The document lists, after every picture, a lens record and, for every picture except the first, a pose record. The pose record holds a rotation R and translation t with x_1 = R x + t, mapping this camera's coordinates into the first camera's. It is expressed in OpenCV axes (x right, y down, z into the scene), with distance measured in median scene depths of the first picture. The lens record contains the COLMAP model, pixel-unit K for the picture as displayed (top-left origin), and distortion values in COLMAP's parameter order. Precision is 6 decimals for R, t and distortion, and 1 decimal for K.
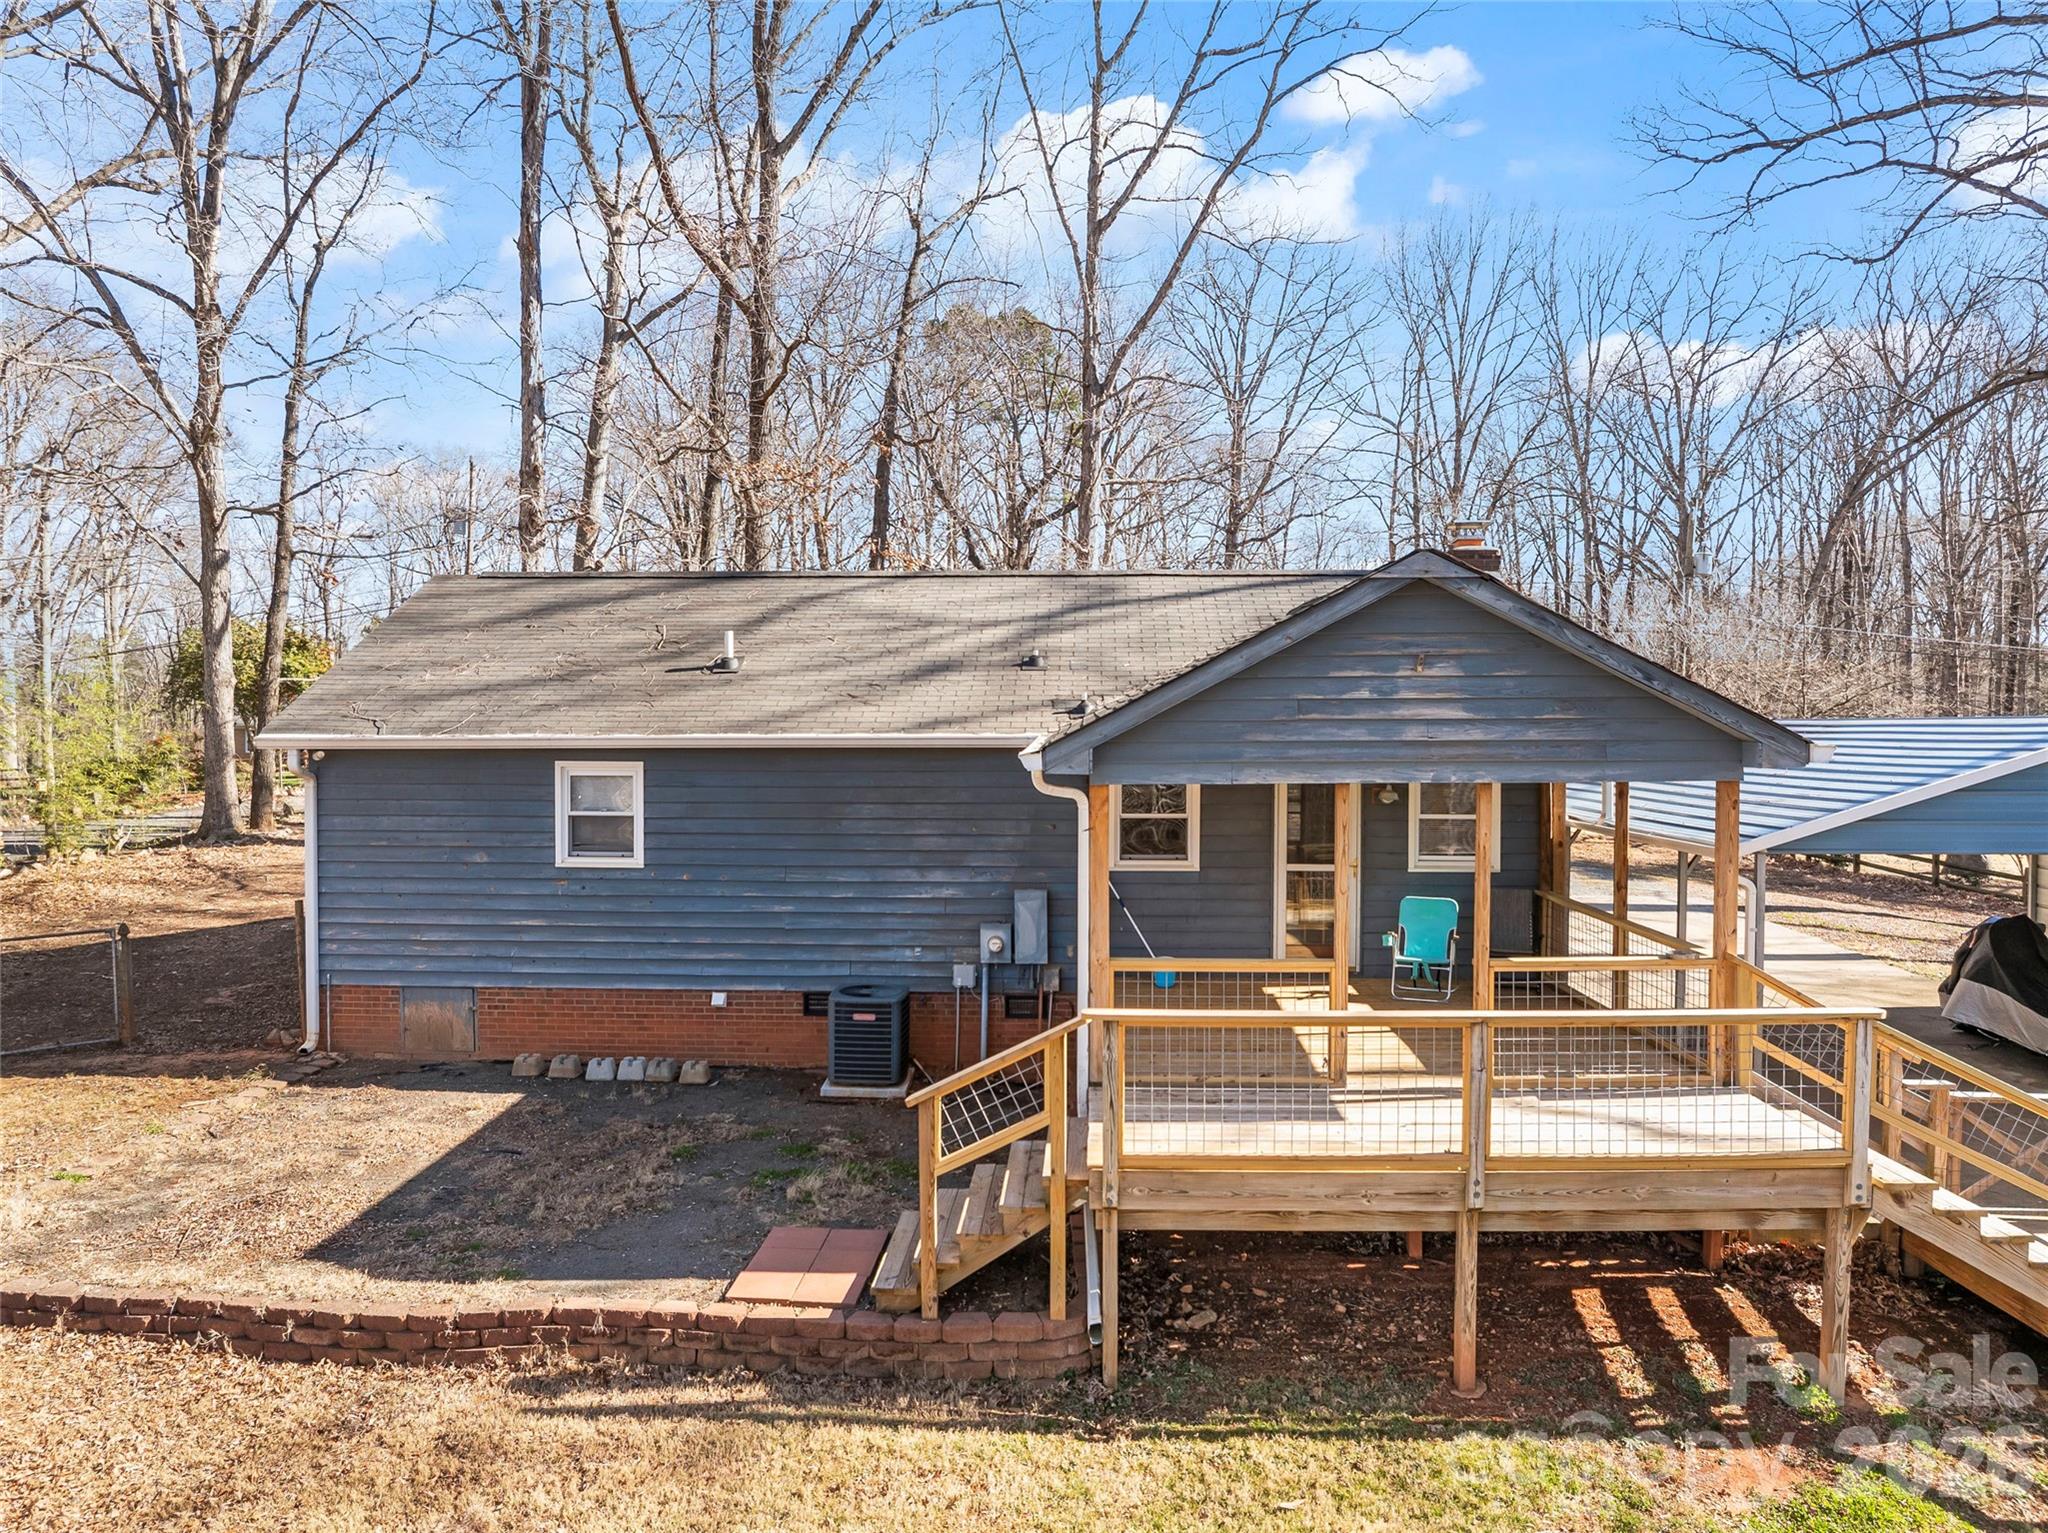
lens RADIAL K [[1432.5, 0, 1024.0], [0, 1432.5, 766.5], [0, 0, 1]] dist [-0.049463, 0.026307]
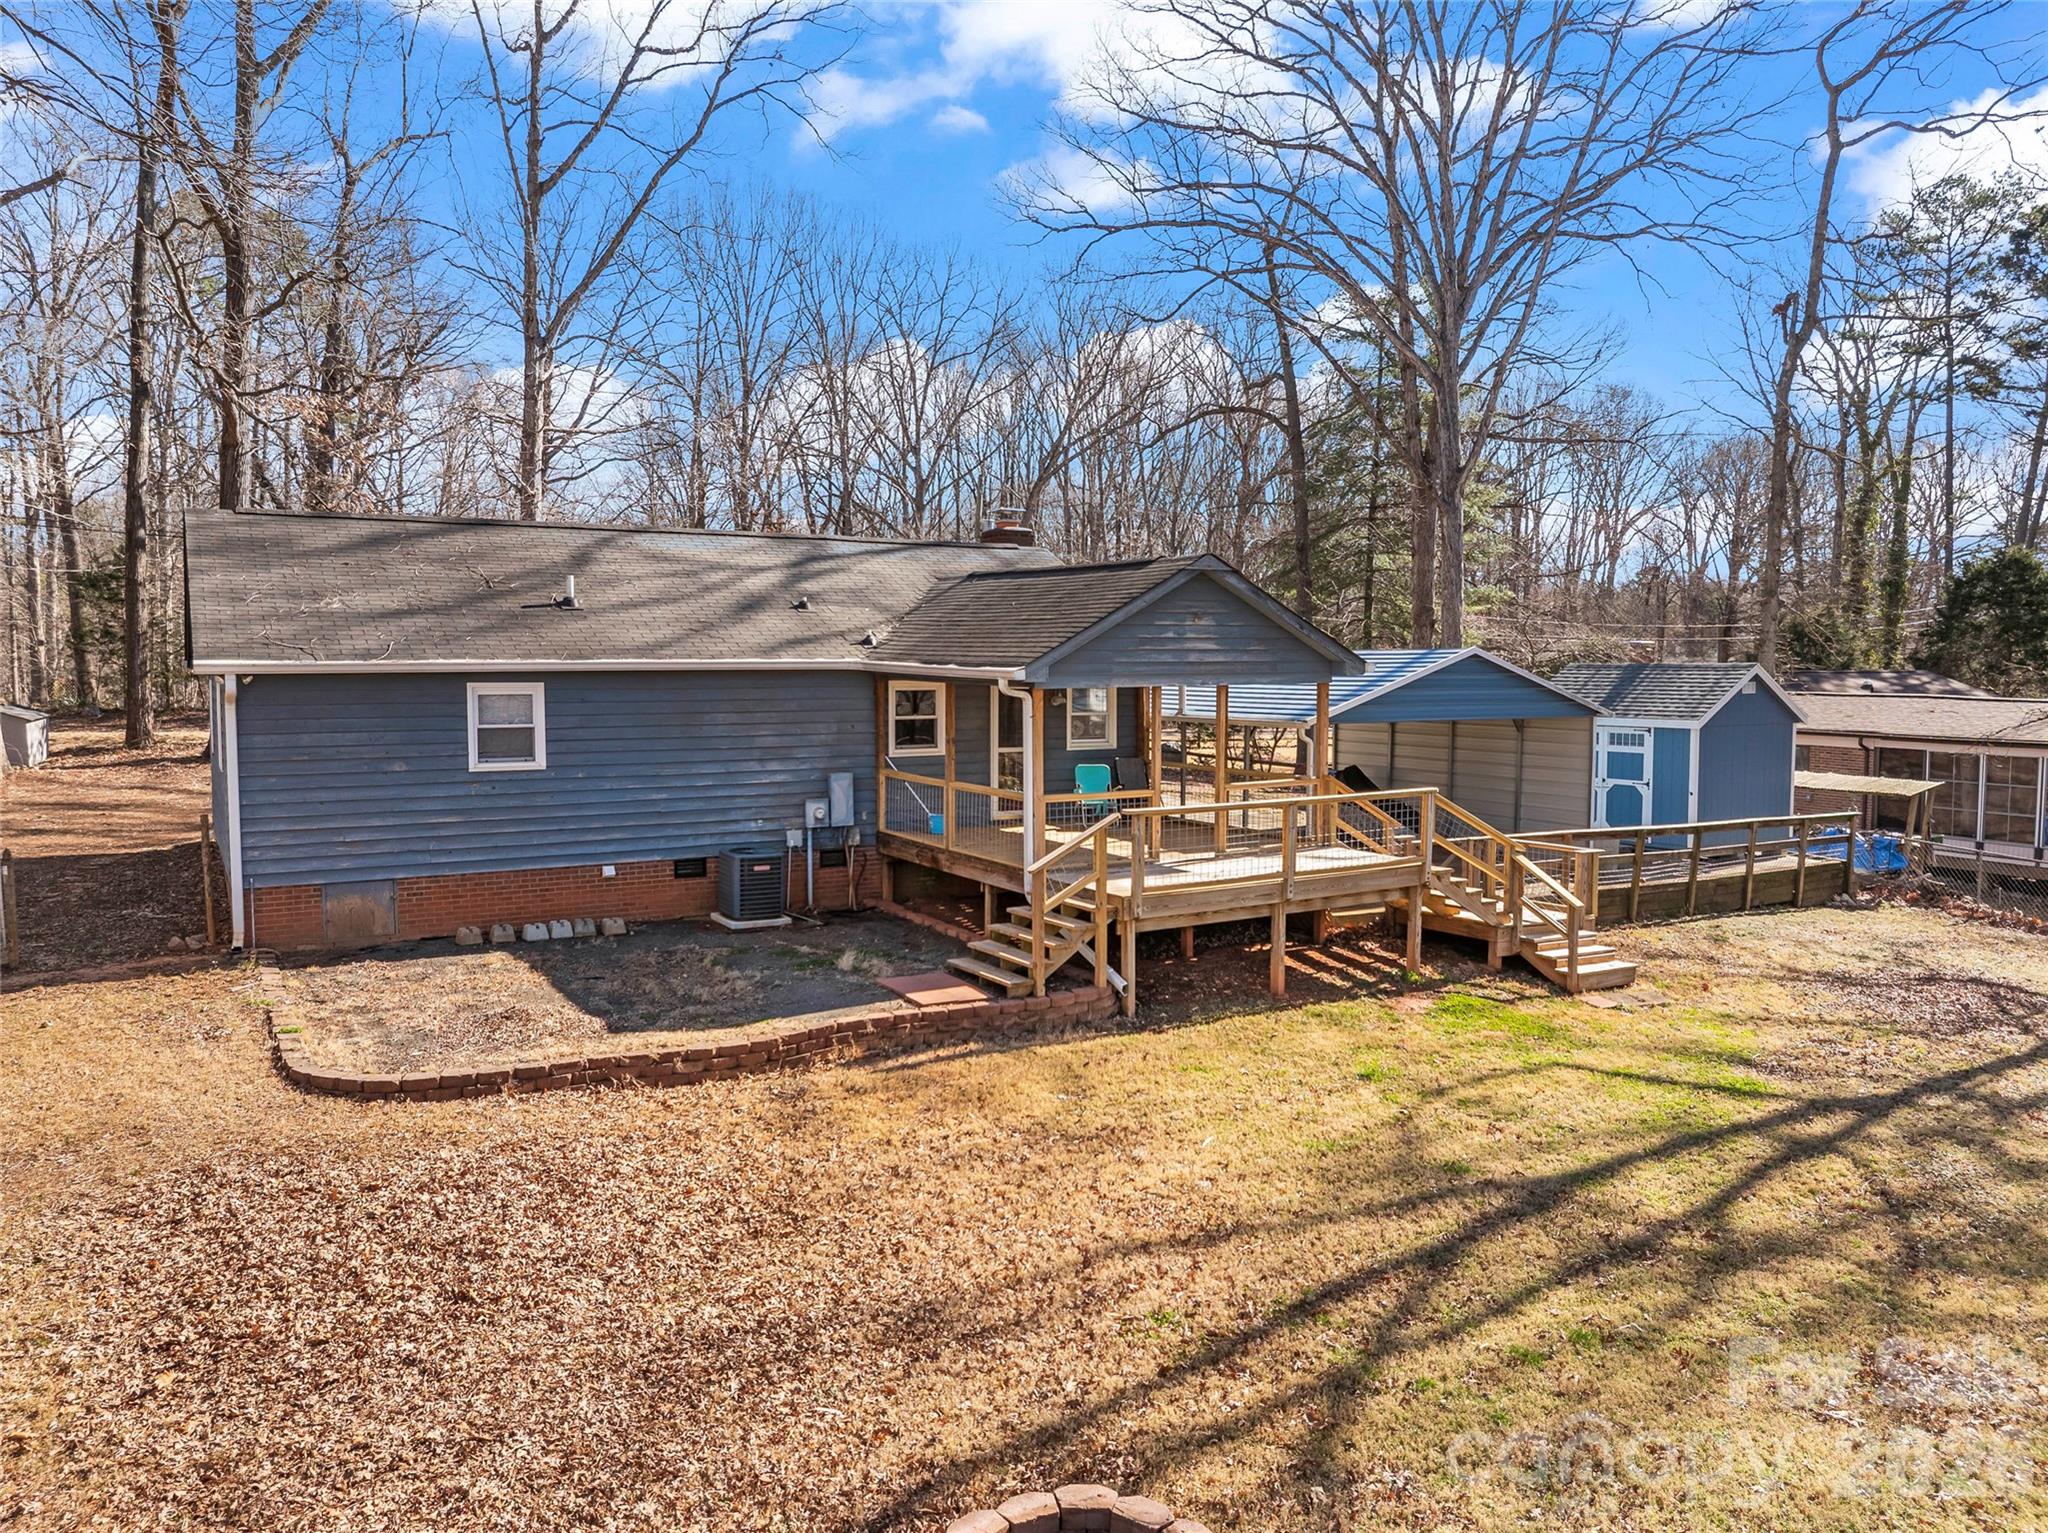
lens RADIAL K [[1432.5, 0, 1024.0], [0, 1432.5, 766.5], [0, 0, 1]] dist [-0.049463, 0.026307]
pose [[0.837878, -0.040049, 0.544387, -0.593012], [0.015161, 0.998627, 0.050133, 0.013627], [-0.545647, -0.033752, 0.837335, -0.251467]]
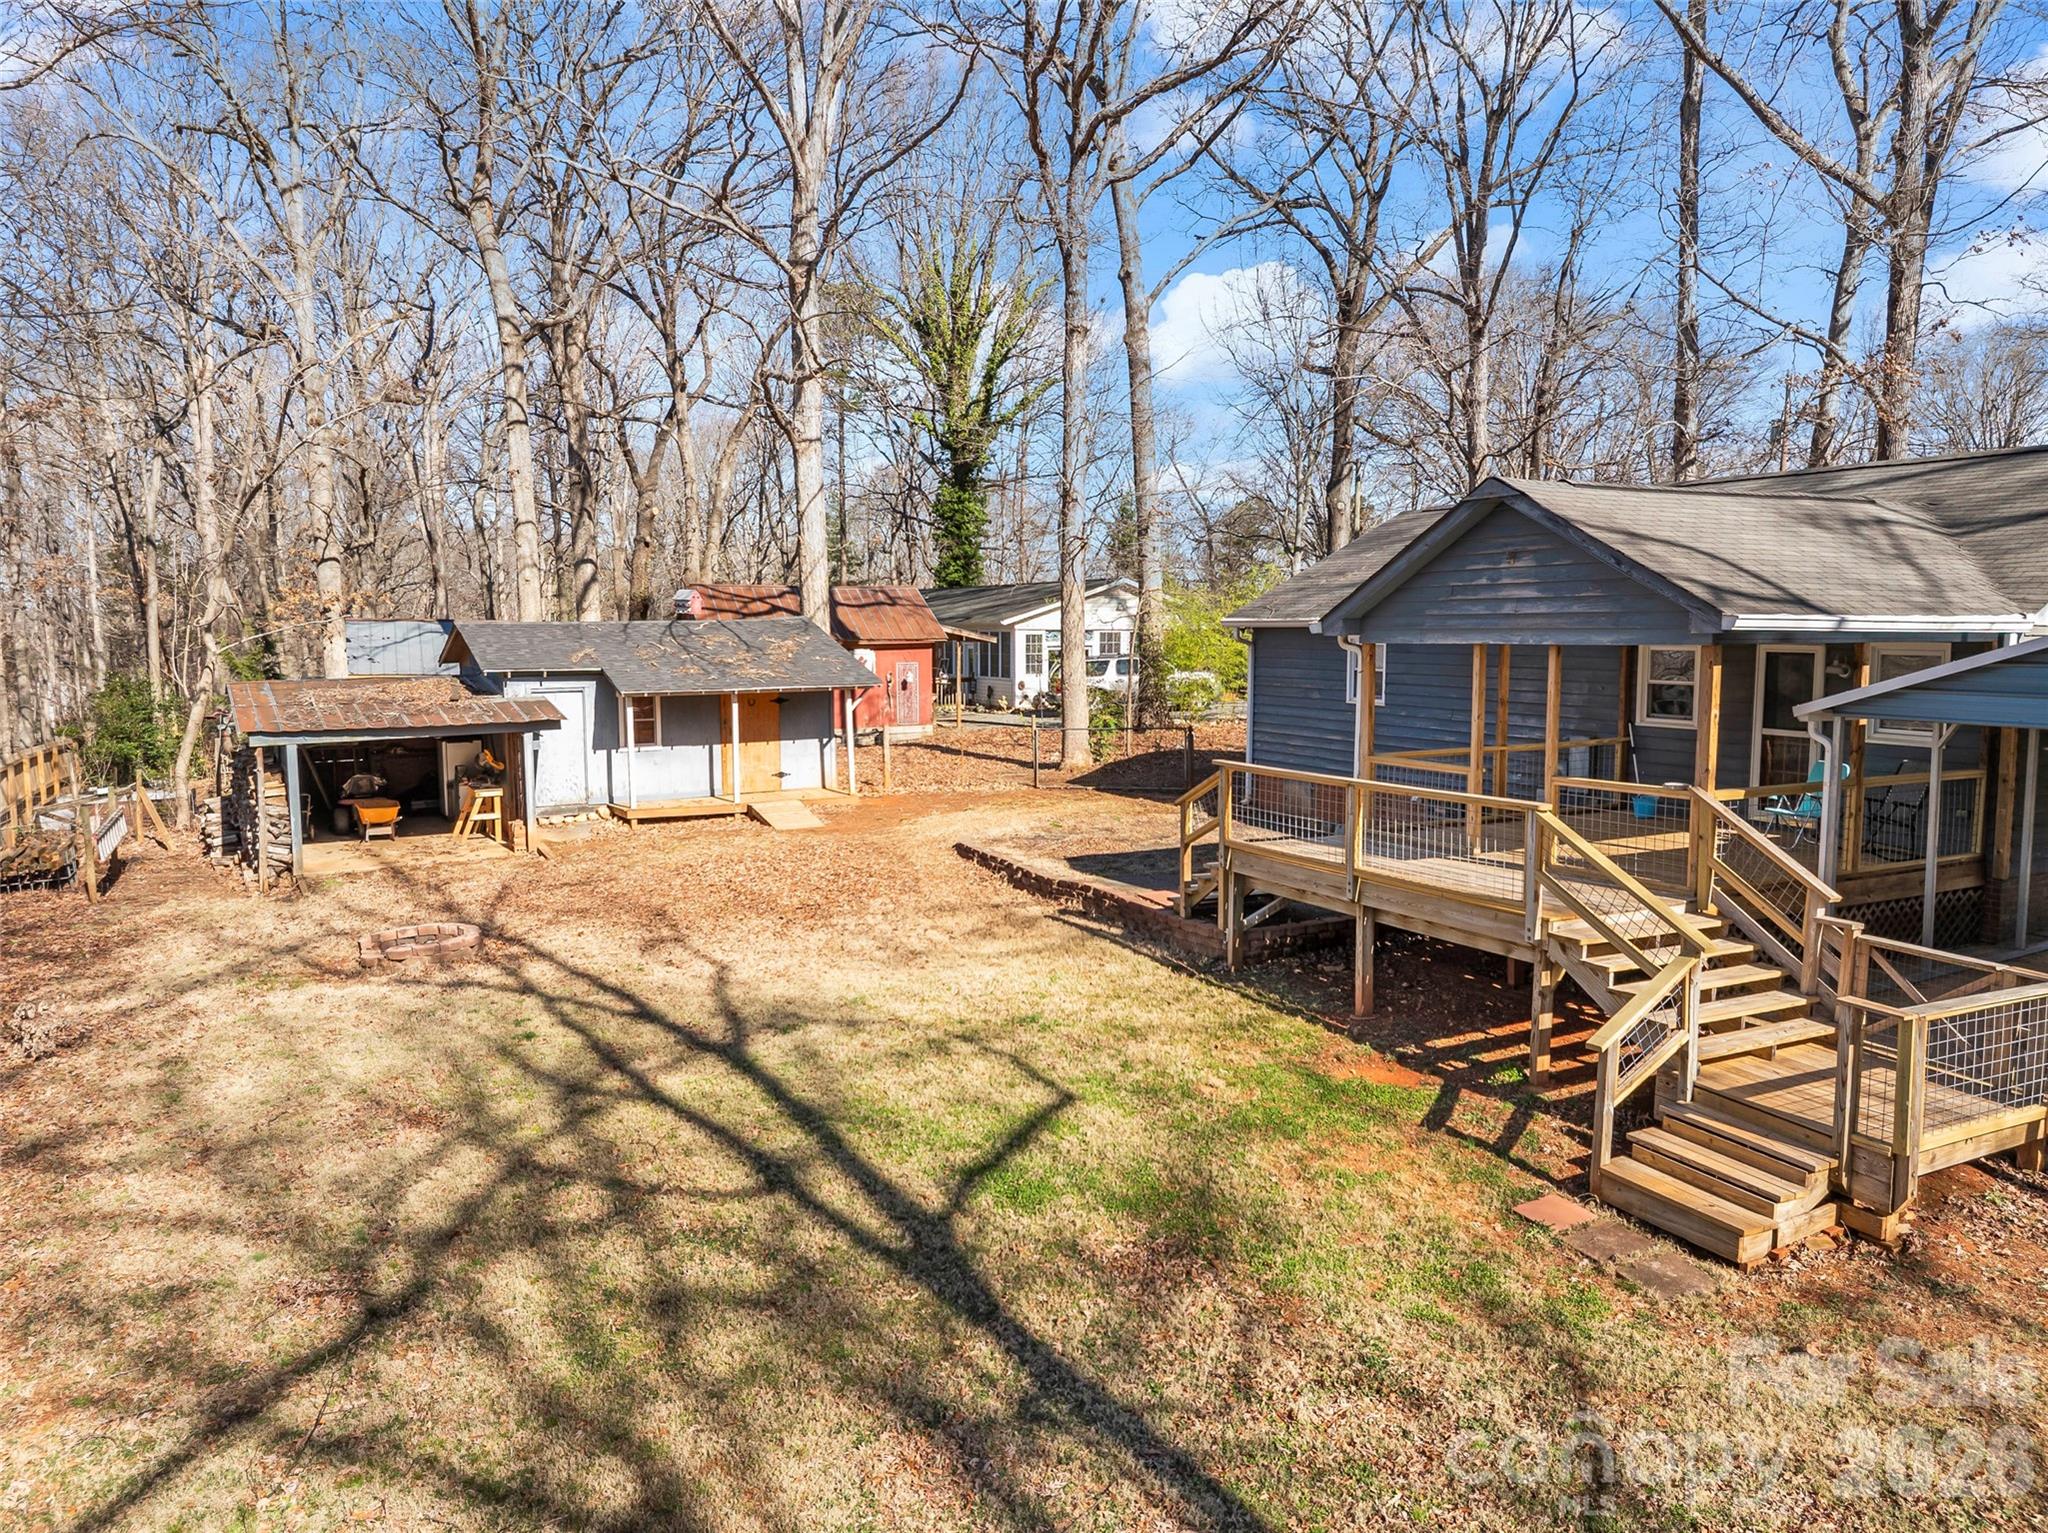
lens RADIAL K [[1411.1, 0, 1060.9], [0, 1411.1, 752.2], [0, 0, 1]] dist [-0.034011, 0.004976]
pose [[0.506482, 0.076475, -0.858852, 0.855141], [-0.024129, 0.996926, 0.074541, 0.017257], [0.861913, -0.017031, 0.506771, -0.055966]]
